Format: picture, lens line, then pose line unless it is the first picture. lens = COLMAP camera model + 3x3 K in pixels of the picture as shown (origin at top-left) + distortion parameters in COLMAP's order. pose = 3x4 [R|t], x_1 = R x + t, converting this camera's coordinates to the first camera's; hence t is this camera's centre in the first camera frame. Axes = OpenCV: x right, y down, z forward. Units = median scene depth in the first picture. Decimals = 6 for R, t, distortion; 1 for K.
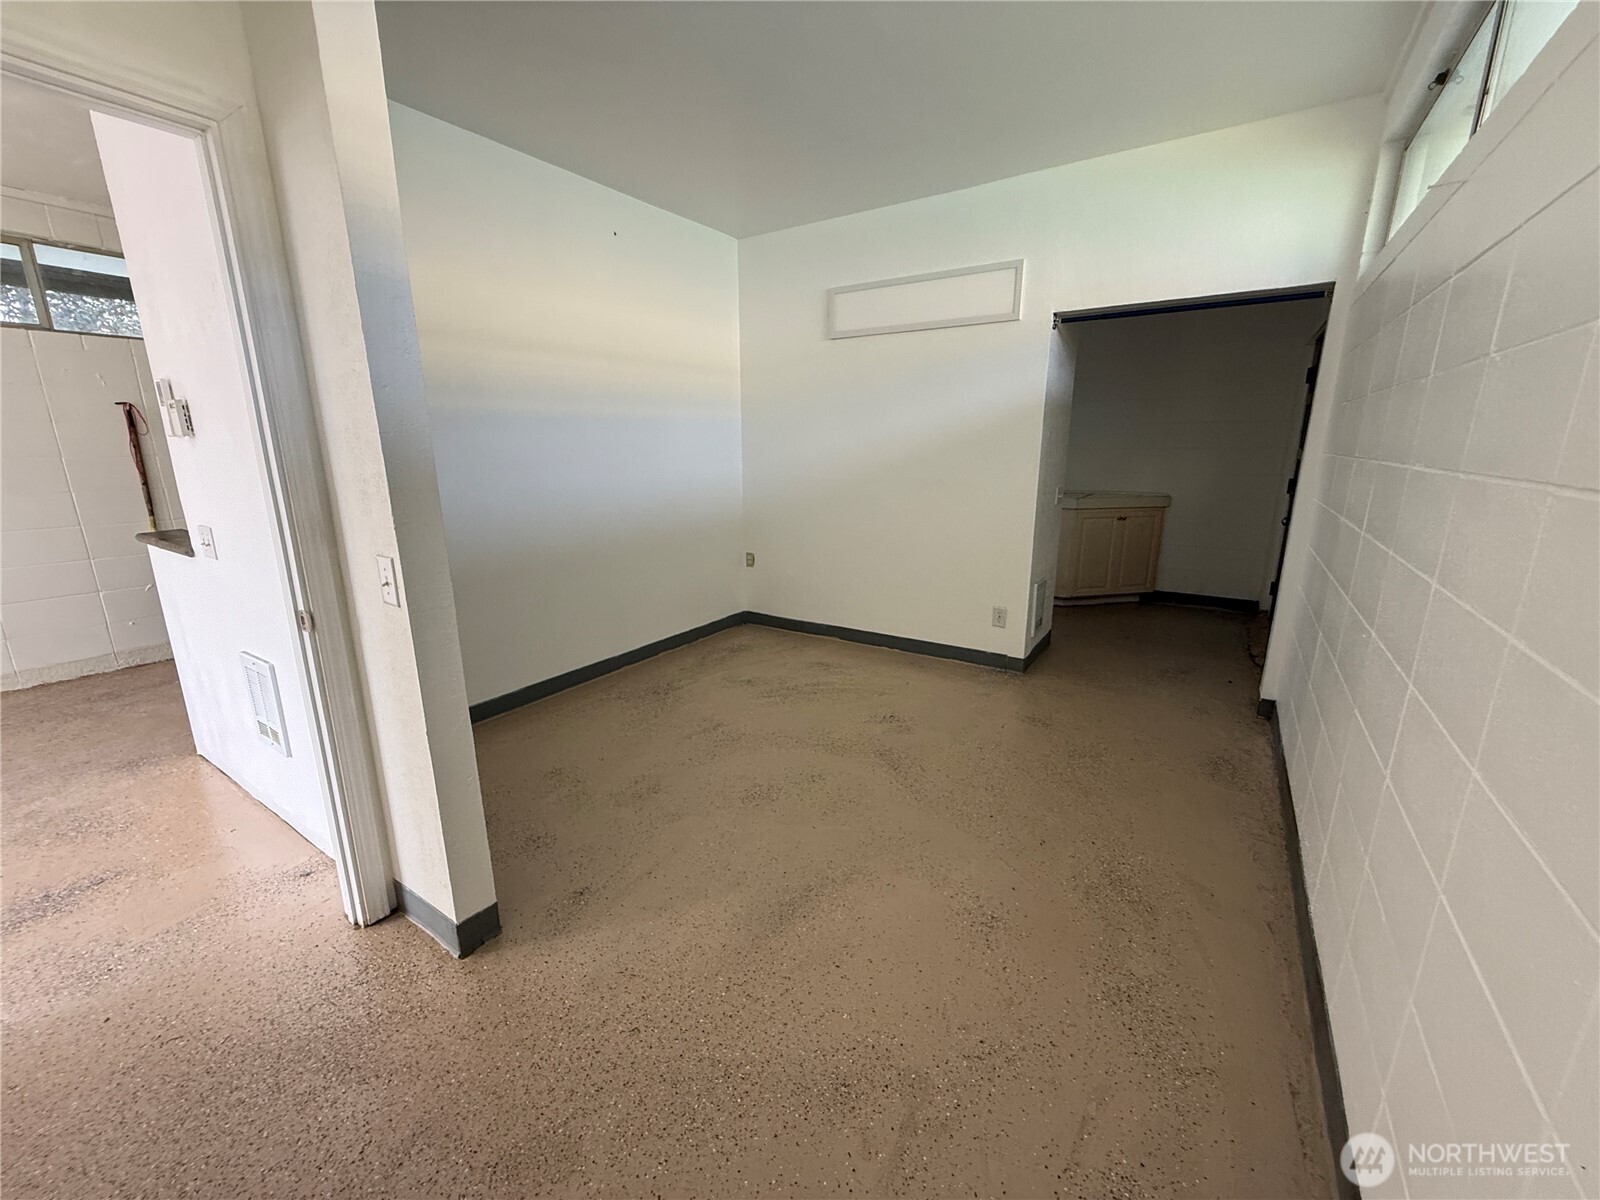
lens RADIAL K [[640.9, 0, 800.0], [0, 640.9, 600.0], [0, 0, 1]] dist [0.000314, 0.000153]
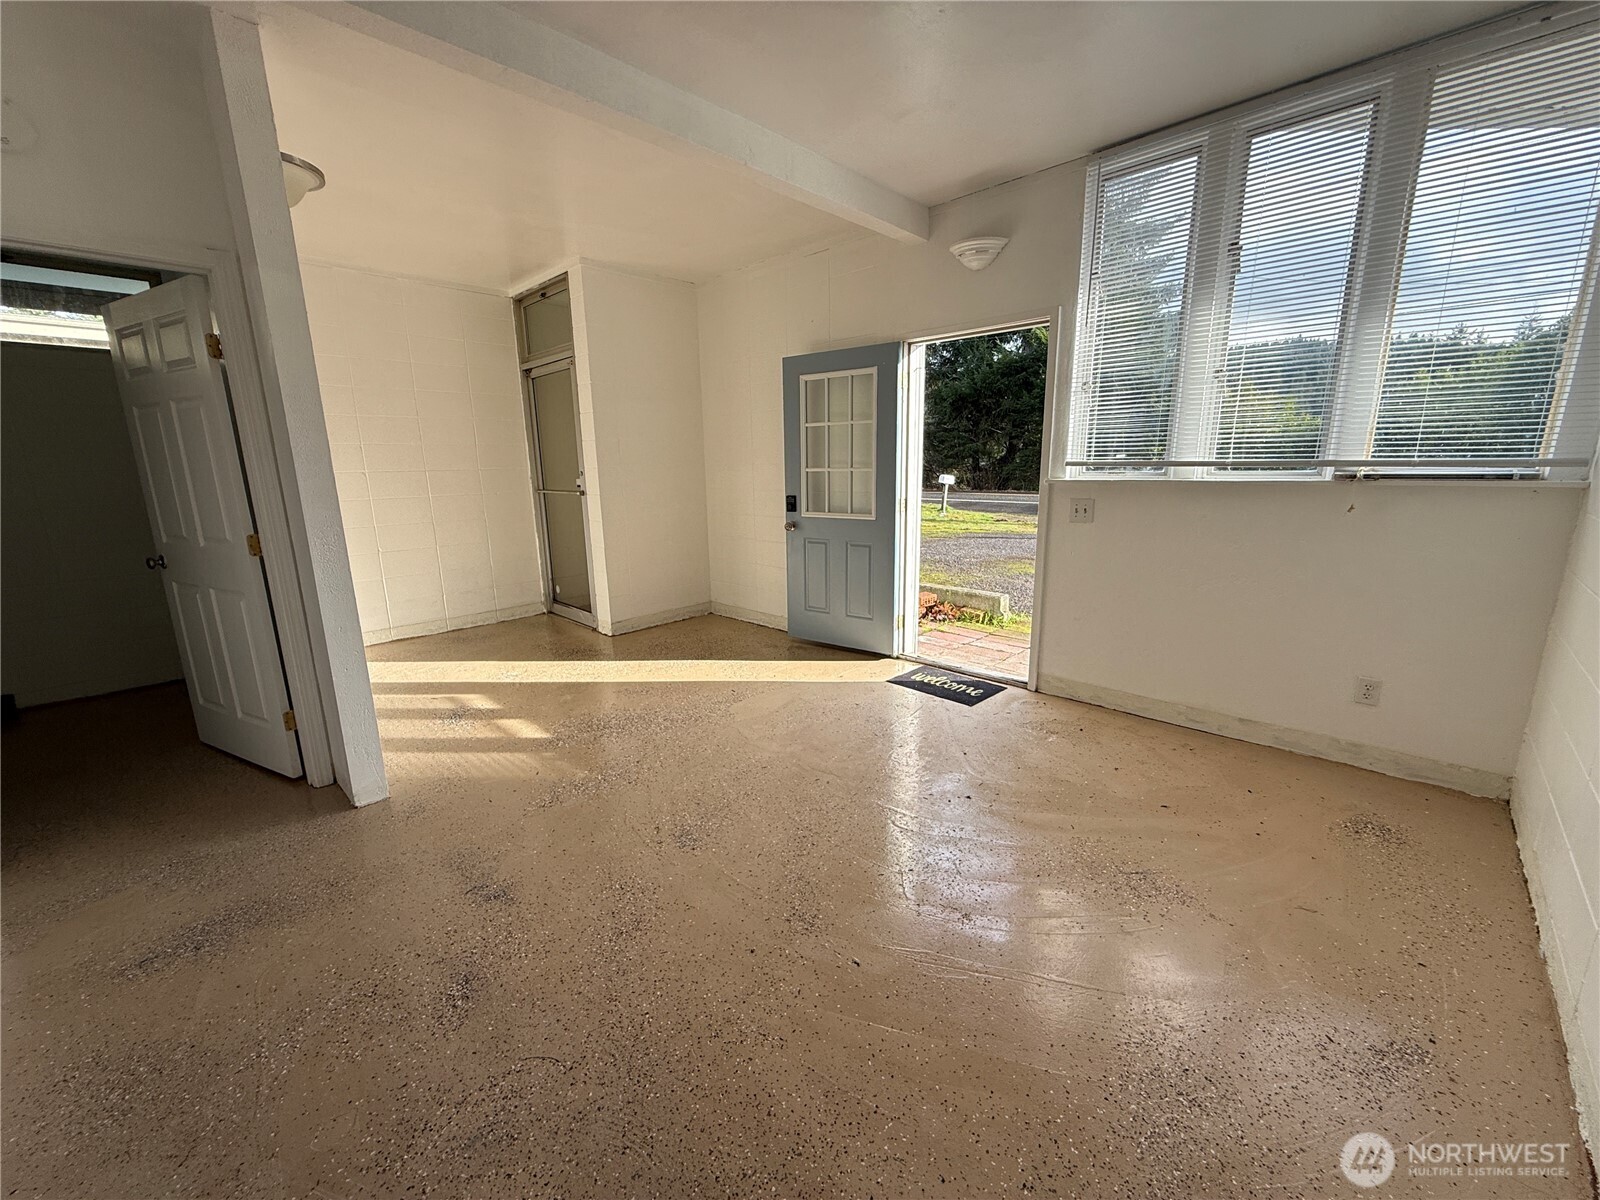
lens RADIAL K [[640.9, 0, 800.0], [0, 640.9, 600.0], [0, 0, 1]] dist [0.000314, 0.000153]
pose [[-0.983157, -0.024930, 0.181056, -2.246811], [0.057760, 0.897497, 0.437222, -0.350799], [-0.173398, 0.440316, -0.880940, 1.485195]]
